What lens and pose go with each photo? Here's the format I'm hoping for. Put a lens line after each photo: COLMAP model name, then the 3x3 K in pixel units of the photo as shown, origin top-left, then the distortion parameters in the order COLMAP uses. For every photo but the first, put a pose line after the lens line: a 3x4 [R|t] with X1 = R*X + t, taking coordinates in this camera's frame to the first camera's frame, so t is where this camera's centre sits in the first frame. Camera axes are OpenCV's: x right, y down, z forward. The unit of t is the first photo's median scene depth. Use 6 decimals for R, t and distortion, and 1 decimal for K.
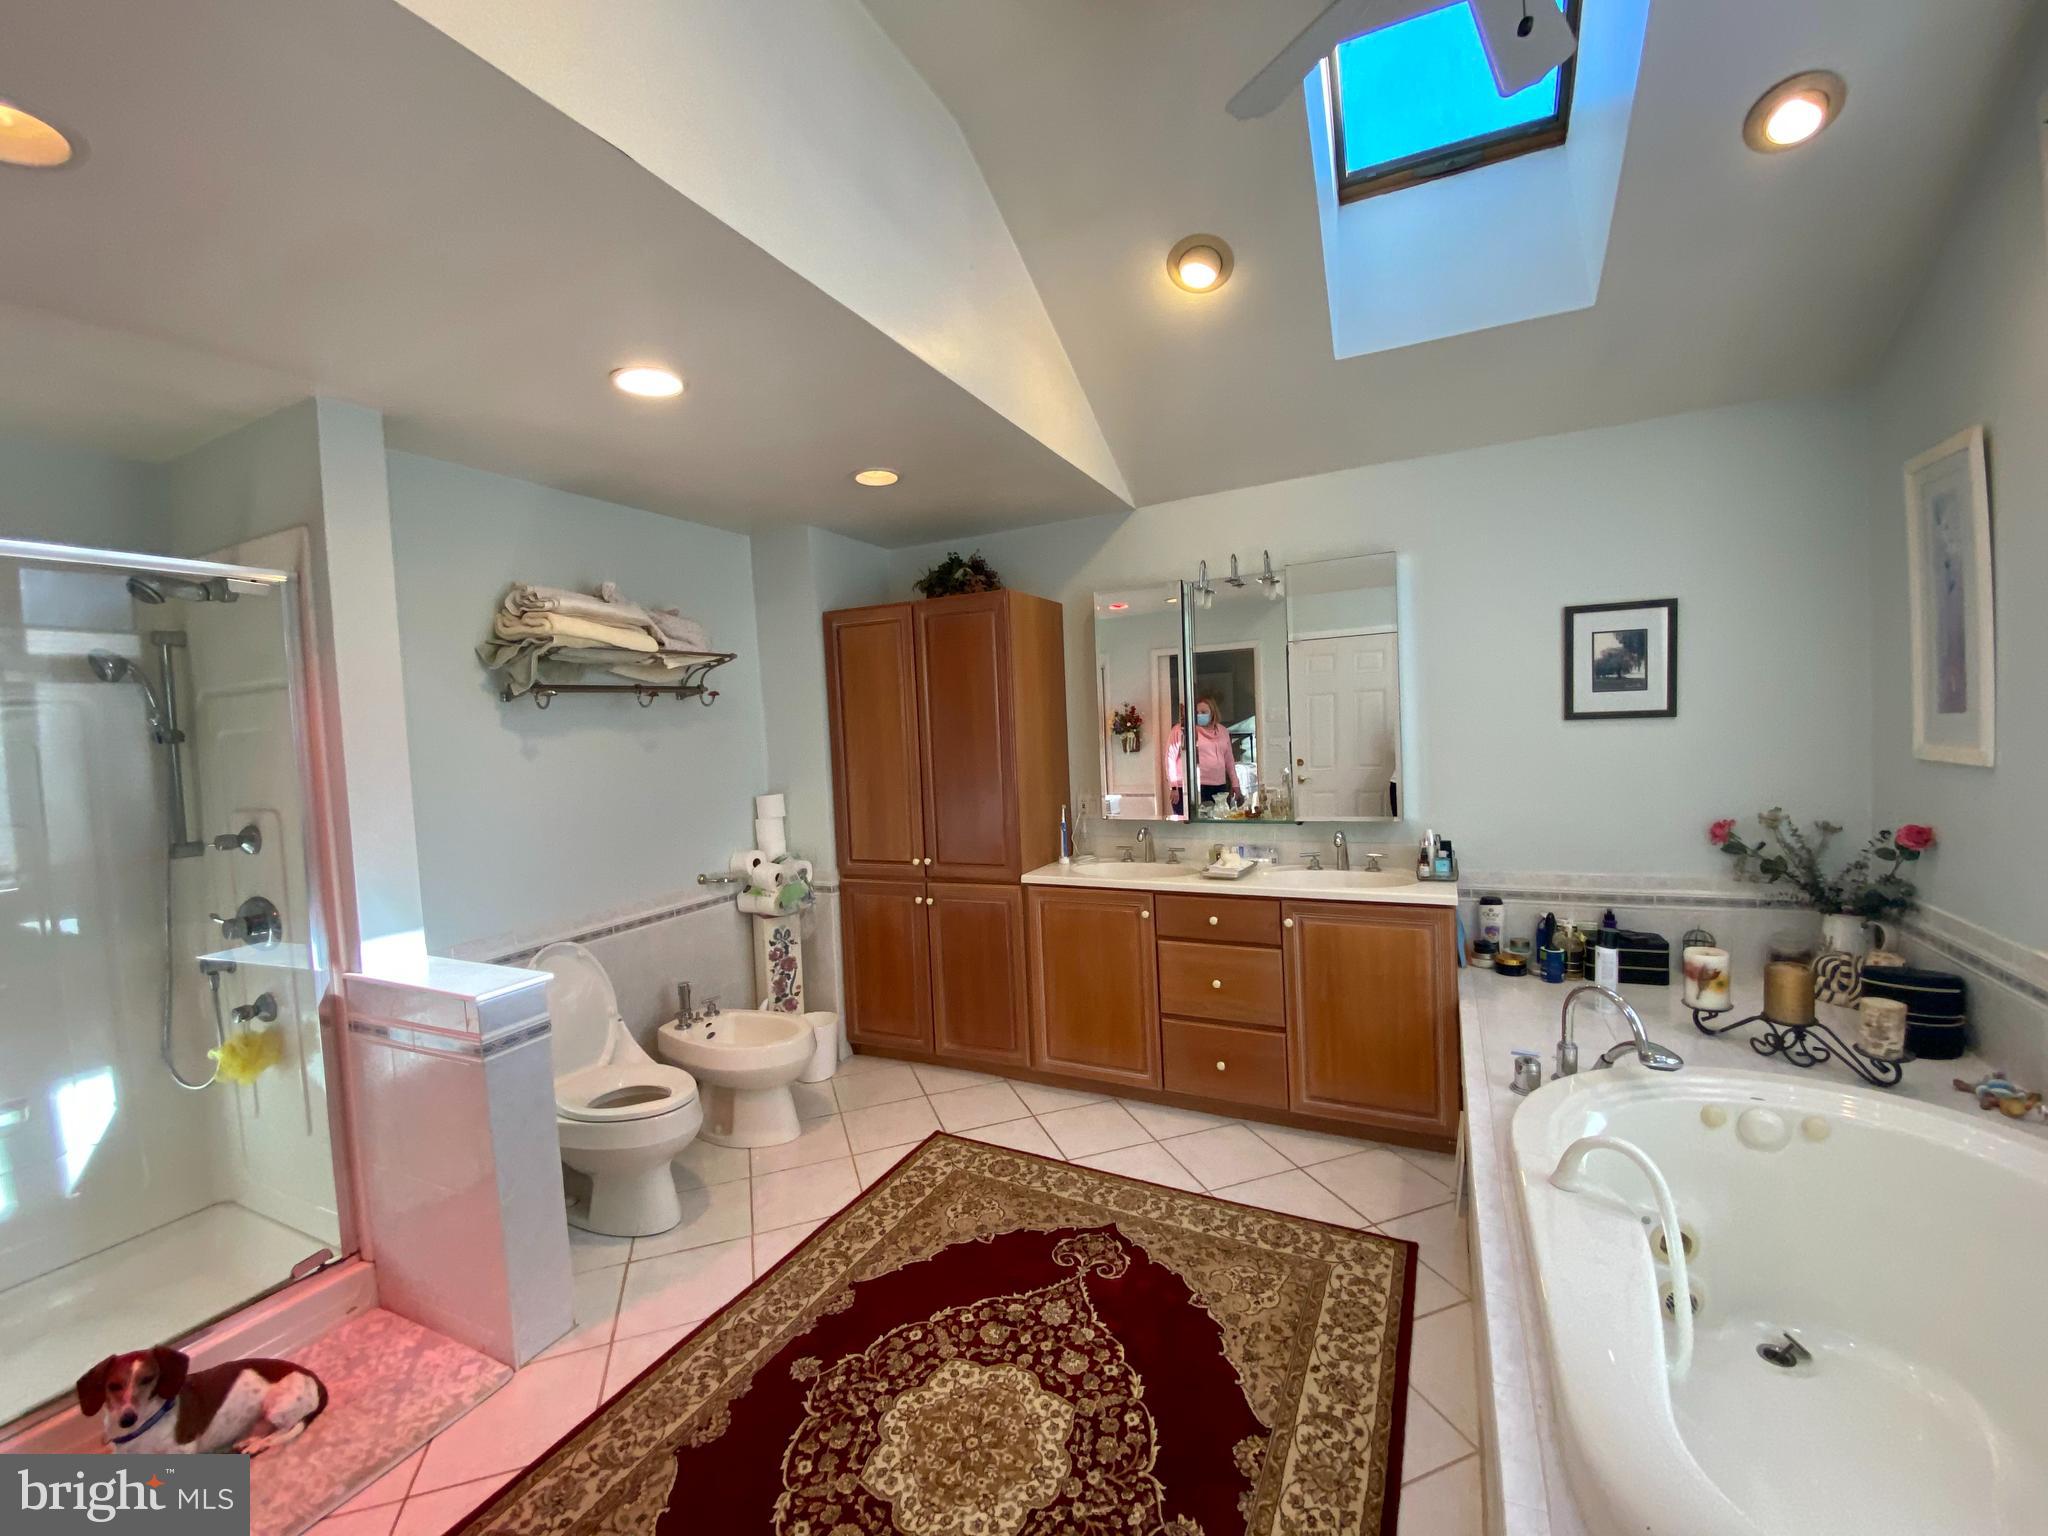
lens RADIAL K [[837.4, 0, 1011.9], [0, 837.4, 769.7], [0, 0, 1]] dist [0.035060, -0.027798]
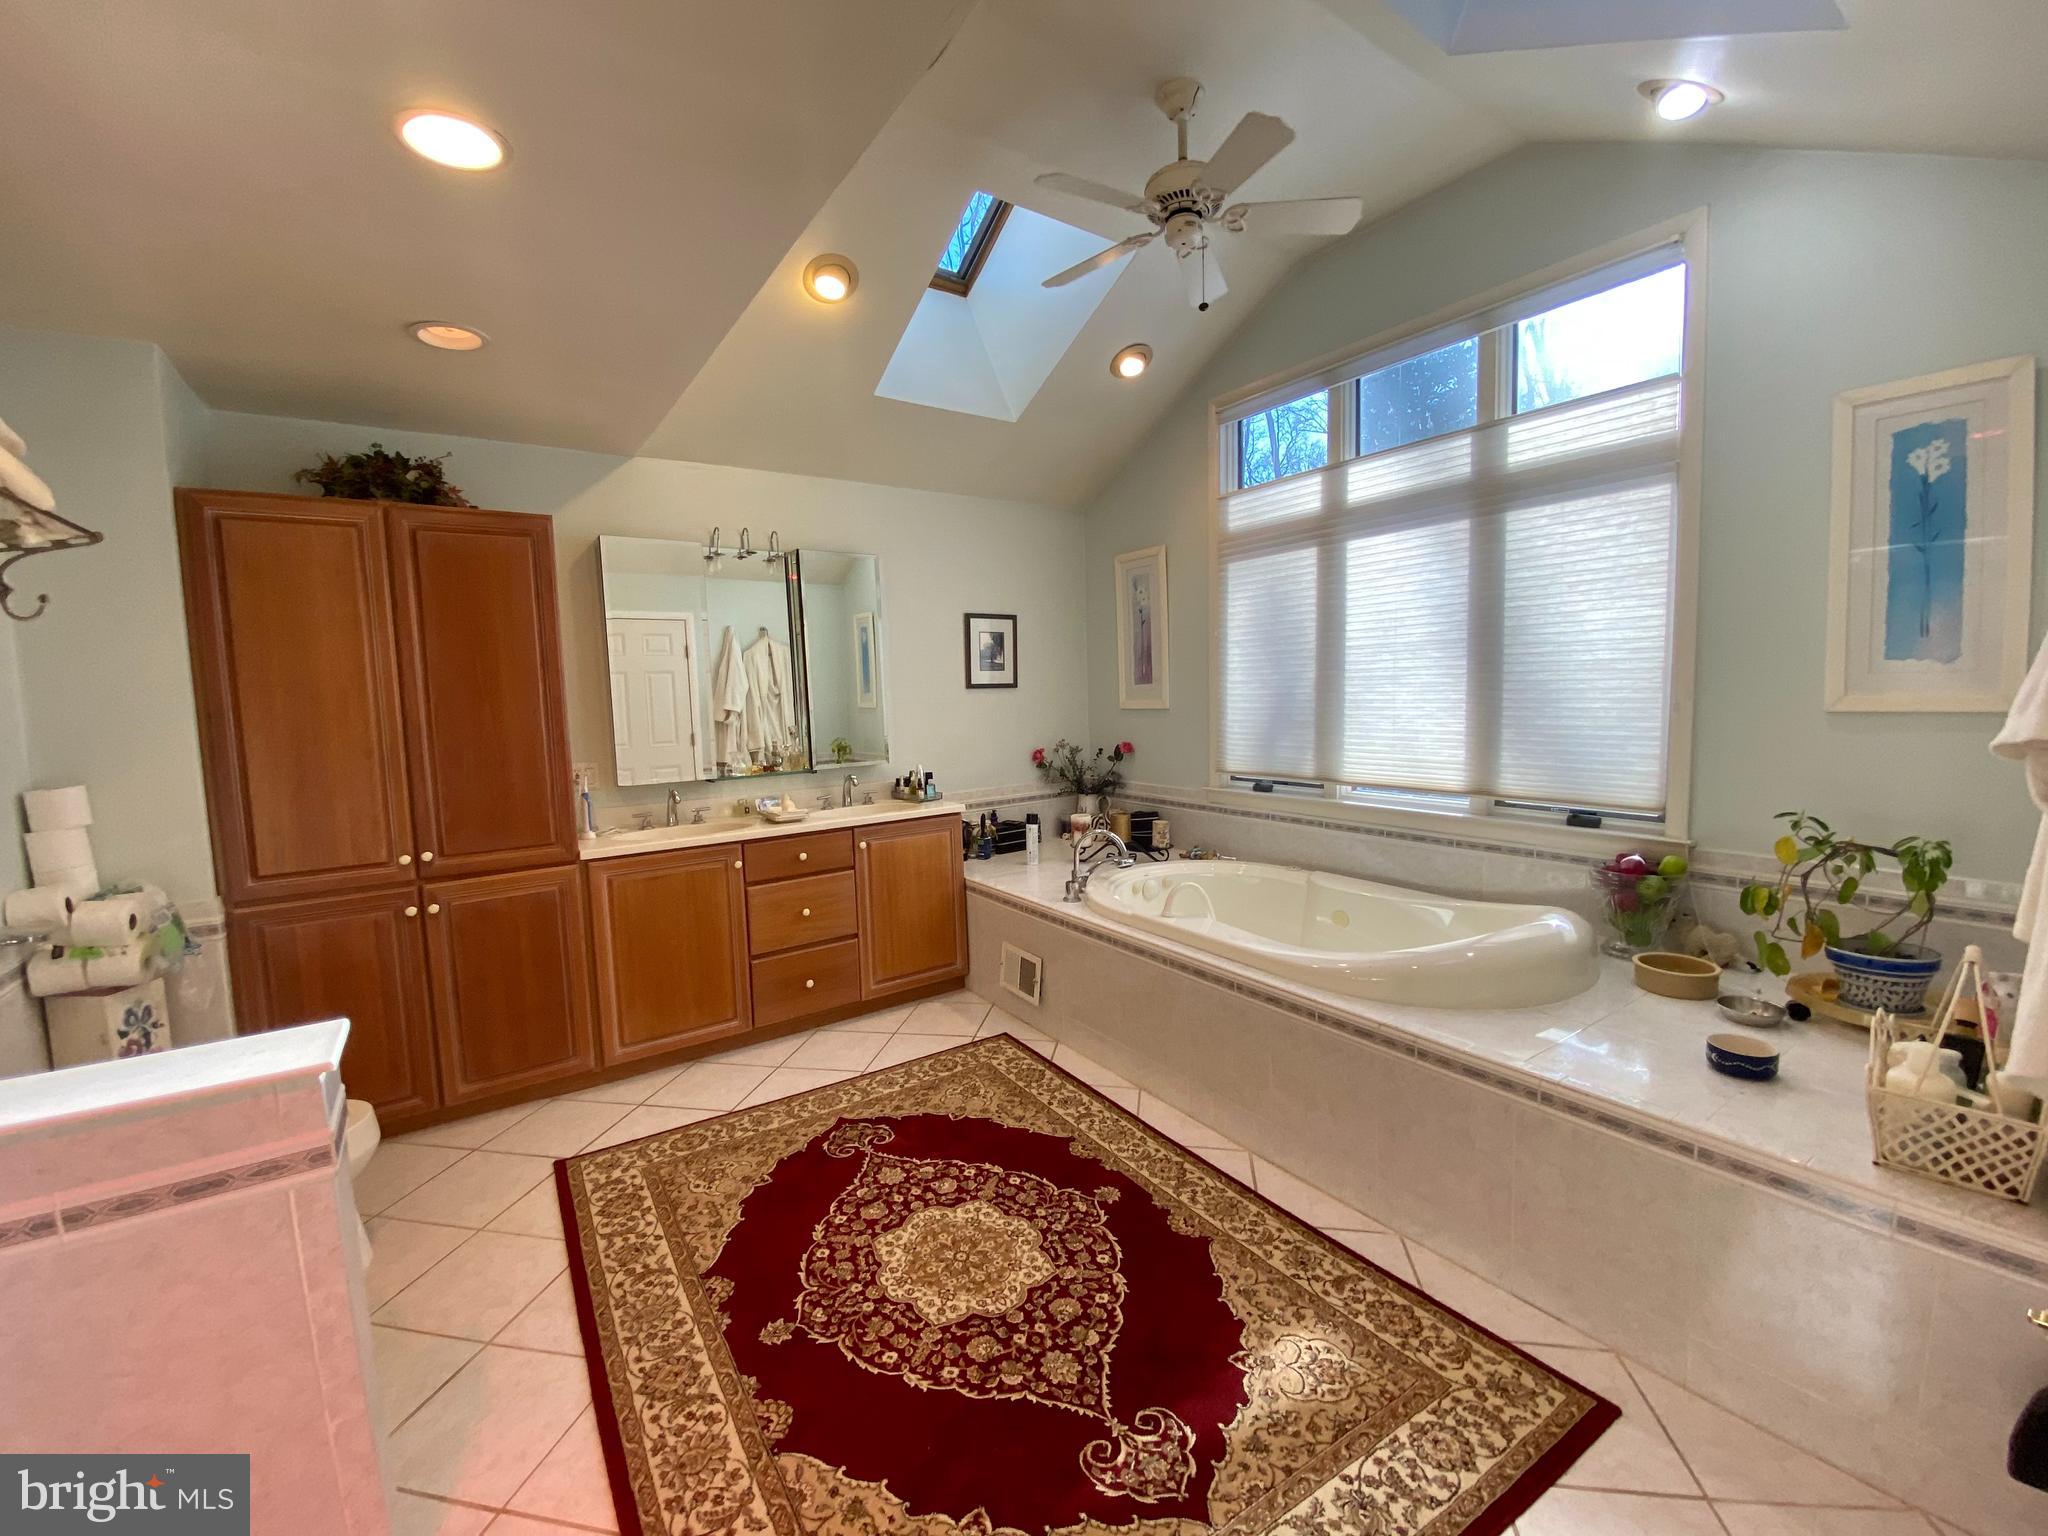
lens RADIAL K [[837.4, 0, 1011.9], [0, 837.4, 769.7], [0, 0, 1]] dist [0.035060, -0.027798]
pose [[0.500896, -0.051596, 0.863968, -0.703786], [0.055955, 0.998064, 0.027164, 0.057617], [-0.863697, 0.034737, 0.502813, 0.221252]]
